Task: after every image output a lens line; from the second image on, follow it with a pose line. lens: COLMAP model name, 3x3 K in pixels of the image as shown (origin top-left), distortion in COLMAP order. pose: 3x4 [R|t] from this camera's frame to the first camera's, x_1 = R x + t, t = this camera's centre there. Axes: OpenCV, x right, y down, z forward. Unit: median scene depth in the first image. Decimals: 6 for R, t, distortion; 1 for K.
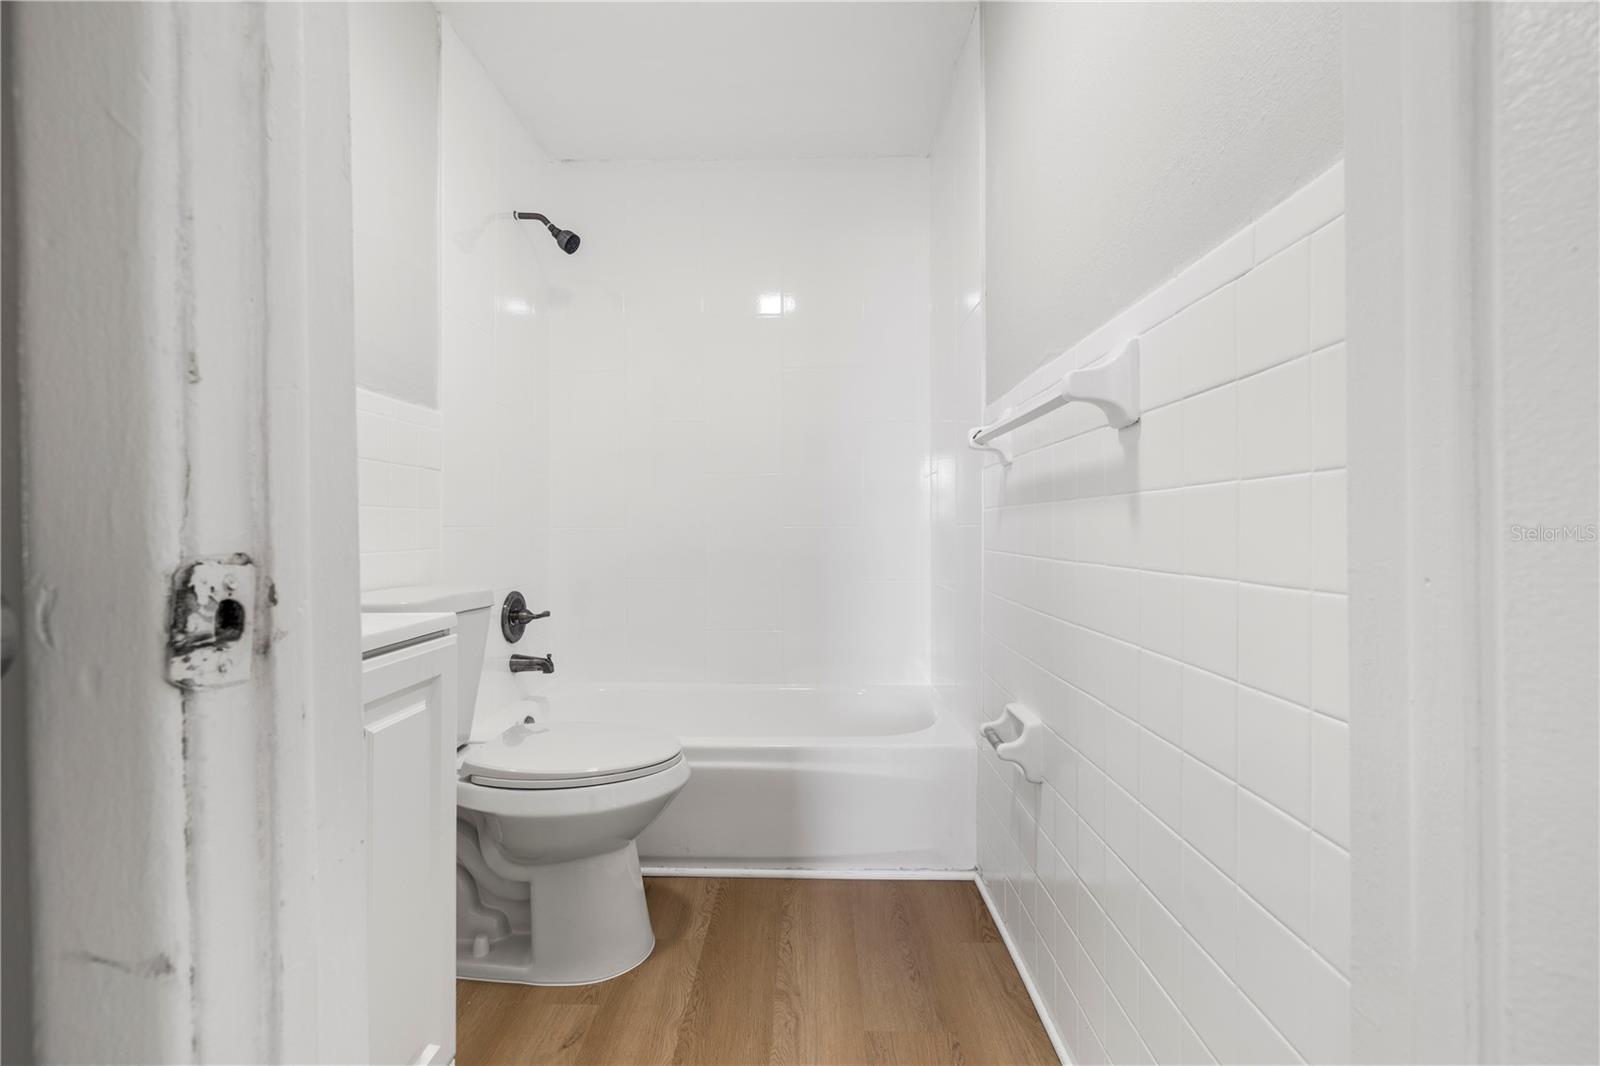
lens RADIAL K [[672.7, 0, 797.6], [0, 672.7, 534.1], [0, 0, 1]] dist [-0.000050, 0.000528]
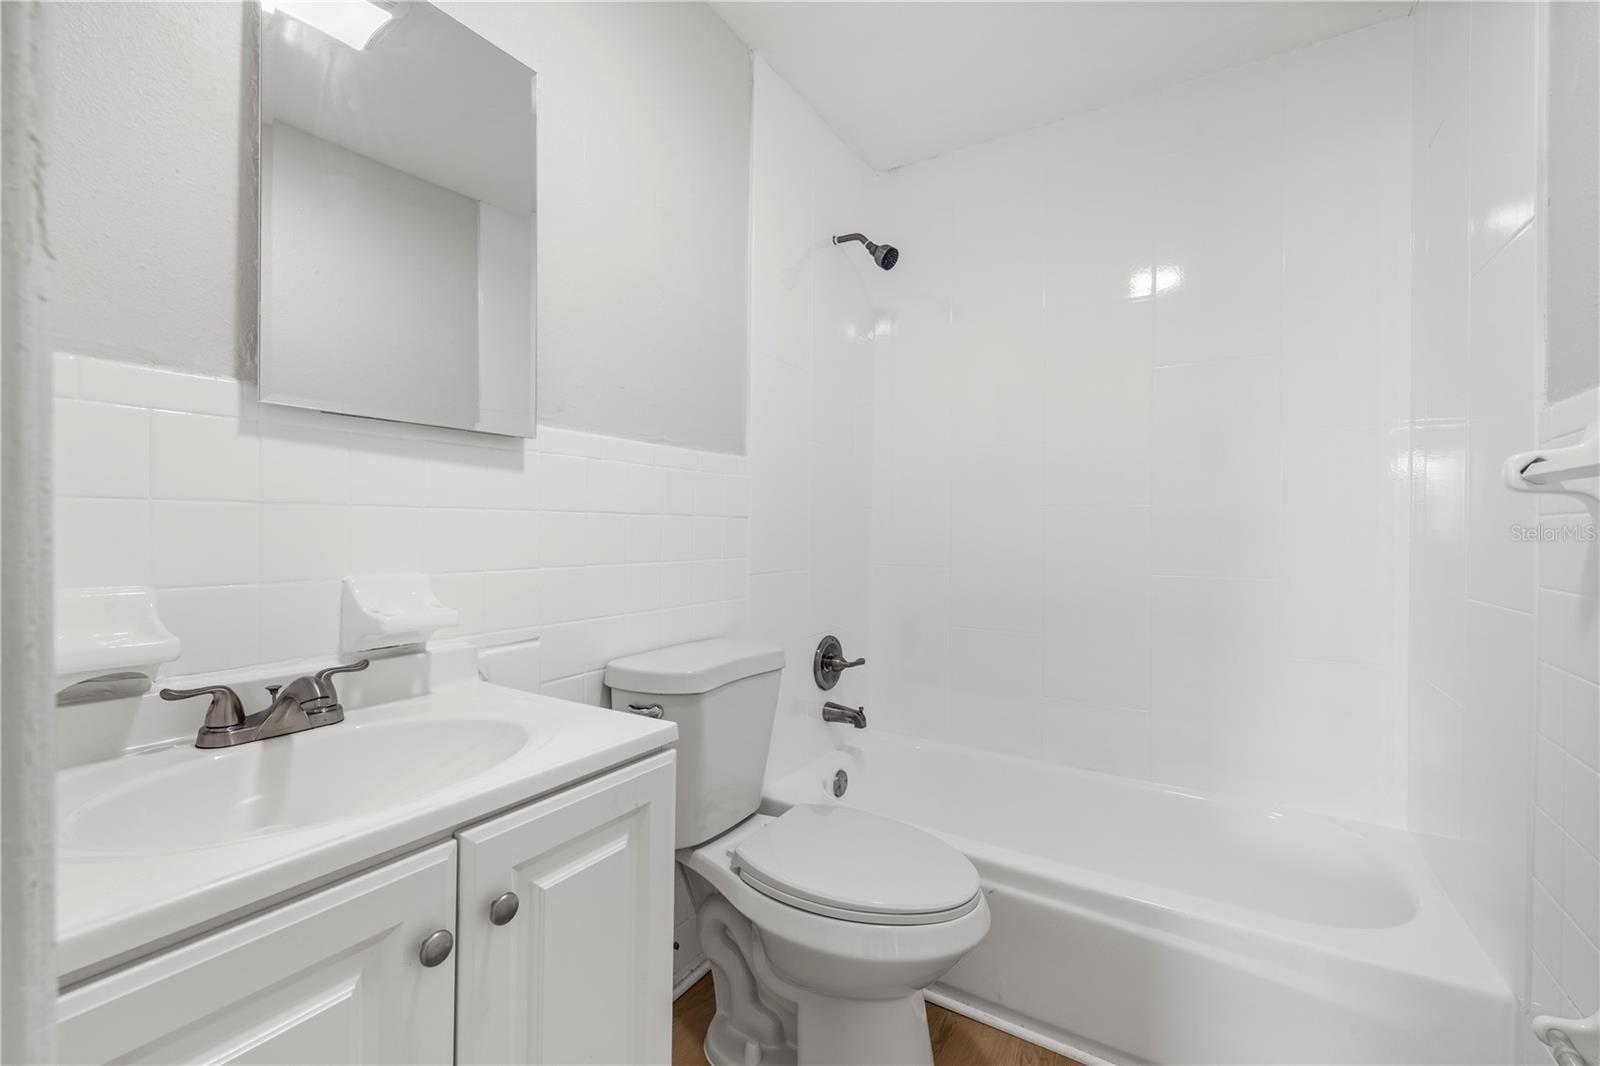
lens RADIAL K [[672.7, 0, 797.6], [0, 672.7, 534.1], [0, 0, 1]] dist [-0.000050, 0.000528]
pose [[0.858132, 0.010130, -0.513330, 0.028818], [-0.011791, 0.999930, 0.000022, -0.060310], [0.513294, 0.006034, 0.858192, 0.165733]]
